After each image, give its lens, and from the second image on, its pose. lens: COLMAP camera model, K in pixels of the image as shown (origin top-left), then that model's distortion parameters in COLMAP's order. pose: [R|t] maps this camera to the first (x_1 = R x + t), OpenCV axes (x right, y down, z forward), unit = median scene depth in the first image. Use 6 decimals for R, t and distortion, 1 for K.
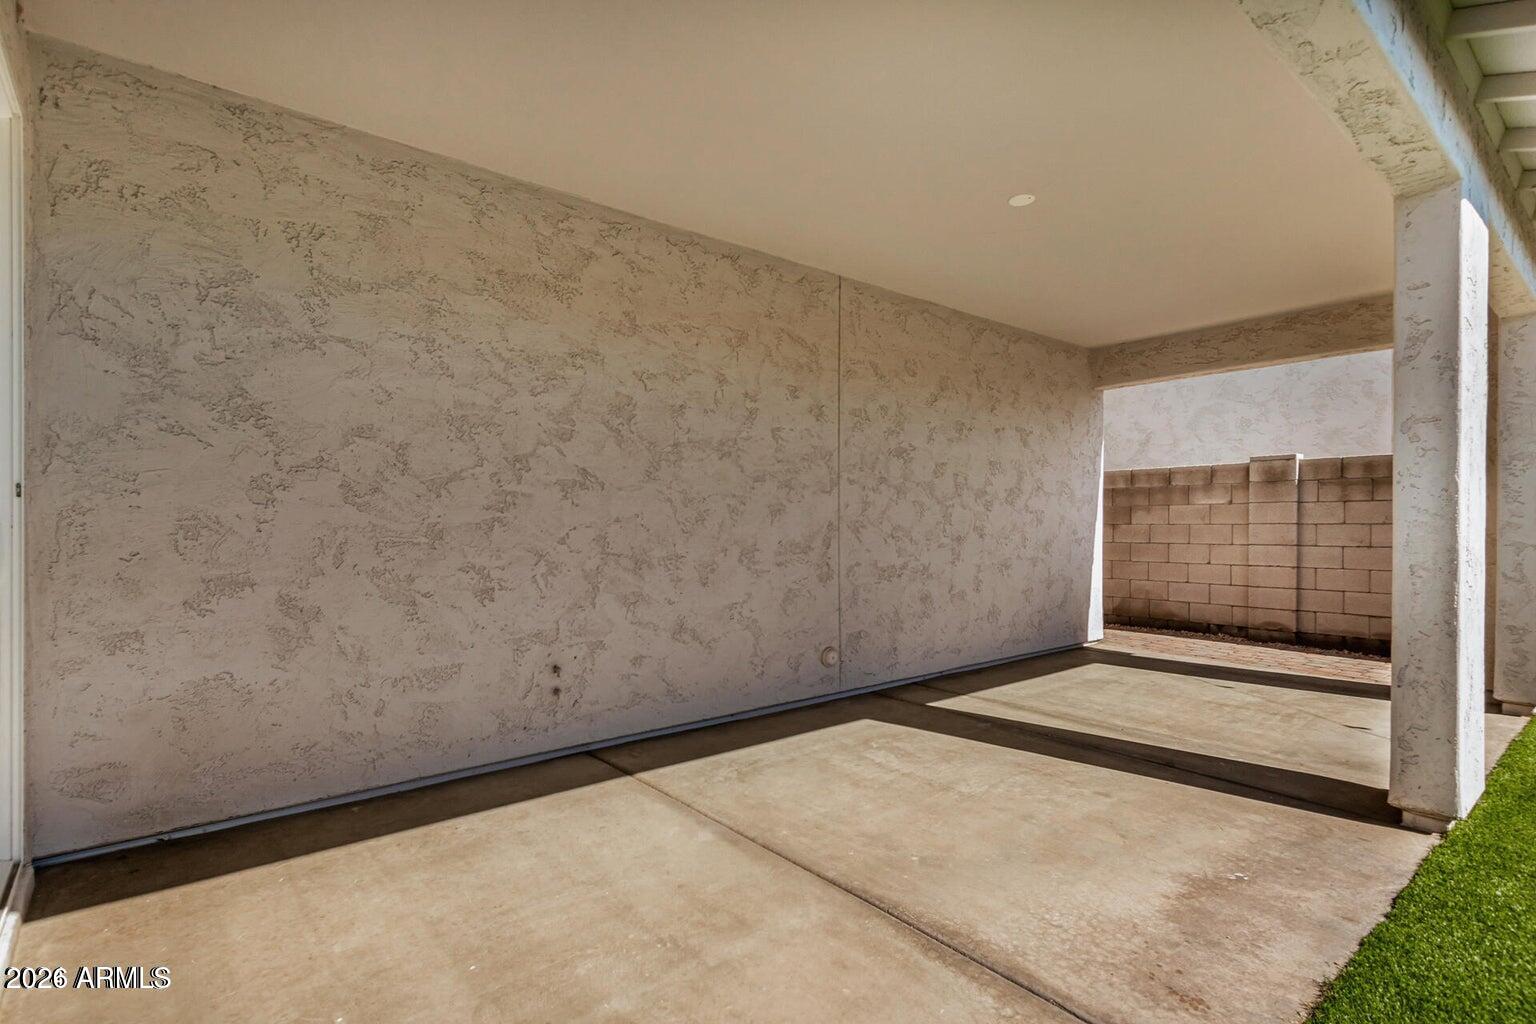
lens RADIAL K [[745.5, 0, 765.4], [0, 745.5, 522.8], [0, 0, 1]] dist [0.005220, 0.000185]
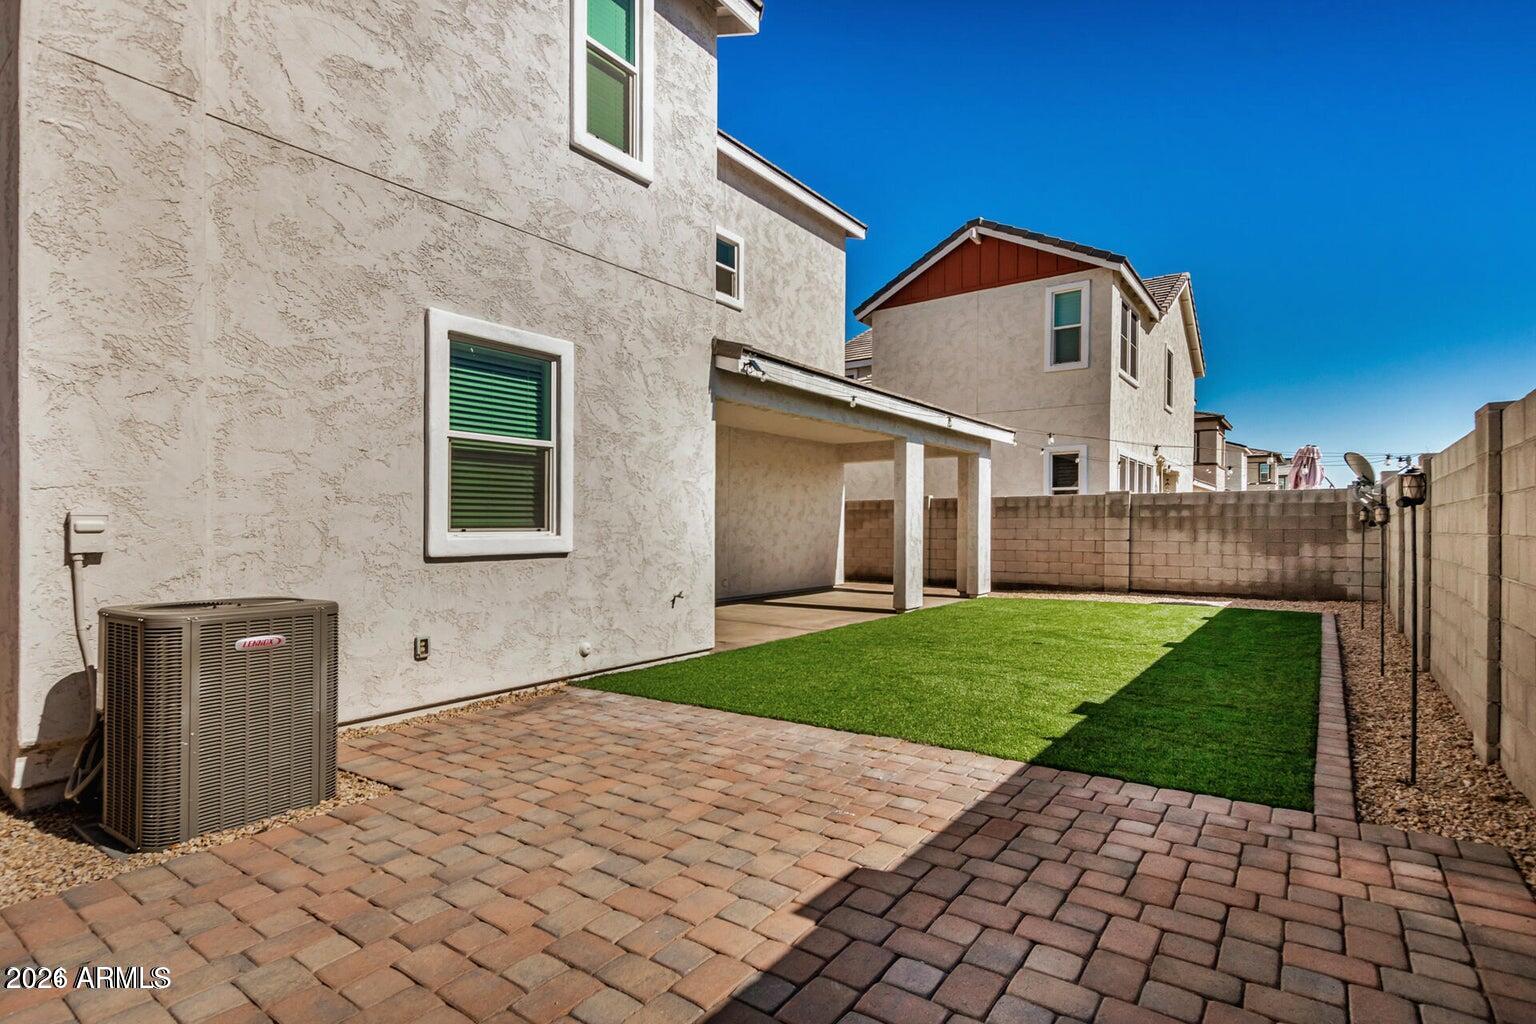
lens RADIAL K [[744.0, 0, 767.1], [0, 744.0, 533.2], [0, 0, 1]] dist [0.003157, 0.000185]
pose [[0.970764, 0.000045, 0.240034, -0.367994], [-0.002837, 0.999932, 0.011285, -0.011498], [-0.240018, -0.011636, 0.970699, -1.408654]]
